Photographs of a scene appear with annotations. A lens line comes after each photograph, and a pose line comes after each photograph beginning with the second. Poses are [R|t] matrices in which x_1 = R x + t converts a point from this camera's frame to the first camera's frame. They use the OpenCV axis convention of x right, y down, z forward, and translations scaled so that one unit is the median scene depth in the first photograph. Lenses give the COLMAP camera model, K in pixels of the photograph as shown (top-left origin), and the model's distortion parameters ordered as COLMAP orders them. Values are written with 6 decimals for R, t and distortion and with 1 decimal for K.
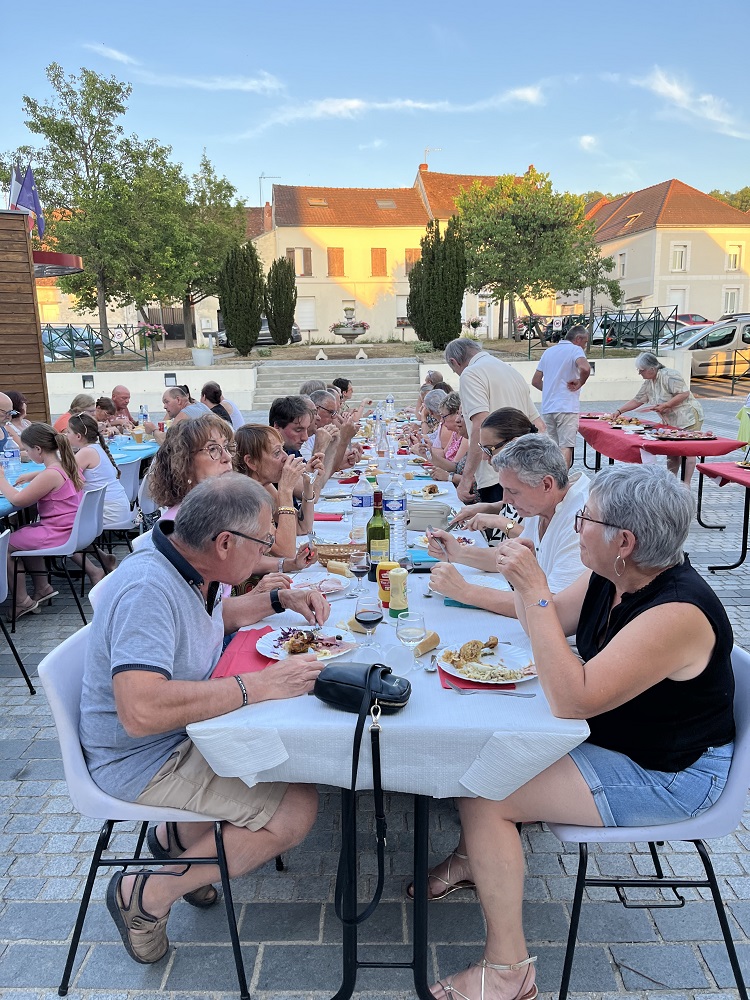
lens RADIAL K [[766.5, 0, 357.0], [0, 766.5, 510.0], [0, 0, 1]] dist [0.036333, -0.058644]
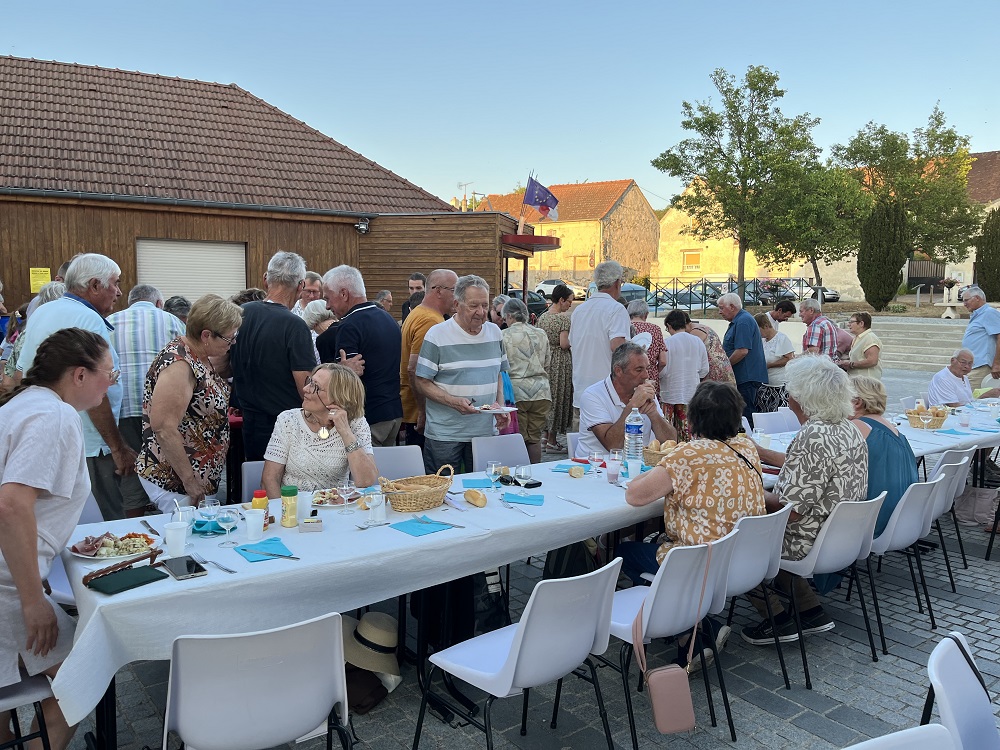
lens RADIAL K [[766.5, 0, 498.5], [0, 766.5, 393.4], [0, 0, 1]] dist [0.036333, -0.058644]
pose [[0.633388, 0.120982, -0.764319, 0.376264], [-0.185147, 0.982709, 0.002120, -0.012134], [0.751359, 0.140168, 0.644835, 0.019415]]
